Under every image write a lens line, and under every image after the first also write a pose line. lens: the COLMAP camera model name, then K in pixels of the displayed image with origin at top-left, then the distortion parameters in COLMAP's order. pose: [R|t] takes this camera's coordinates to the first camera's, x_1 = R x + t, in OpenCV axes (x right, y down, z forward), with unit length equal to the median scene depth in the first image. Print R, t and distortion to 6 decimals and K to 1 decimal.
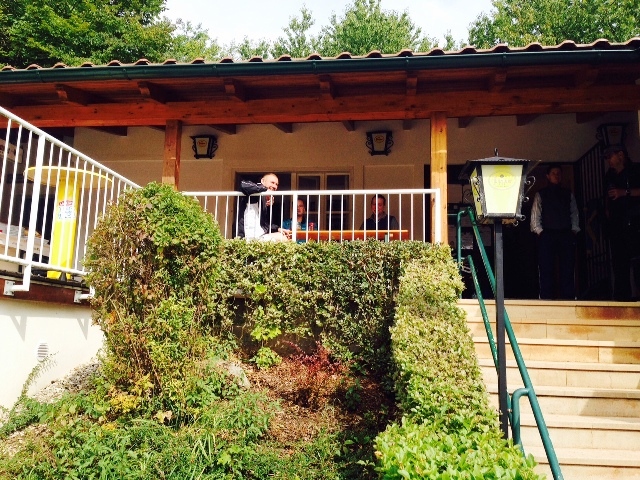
lens RADIAL K [[610.8, 0, 320.0], [0, 610.8, 240.0], [0, 0, 1]] dist [-0.011438, -0.006189]
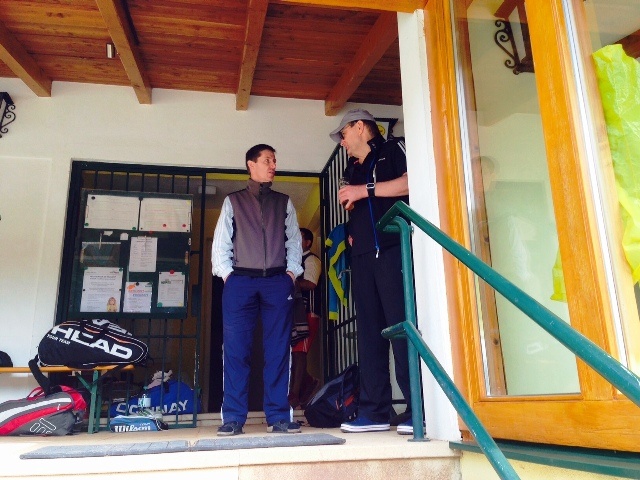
lens RADIAL K [[610.8, 0, 320.0], [0, 610.8, 240.0], [0, 0, 1]] dist [-0.011438, -0.006189]
pose [[0.951906, 0.041871, 0.303516, 0.258139], [-0.010723, 0.994564, -0.103574, 0.008735], [-0.306203, 0.095338, 0.947180, 0.462141]]
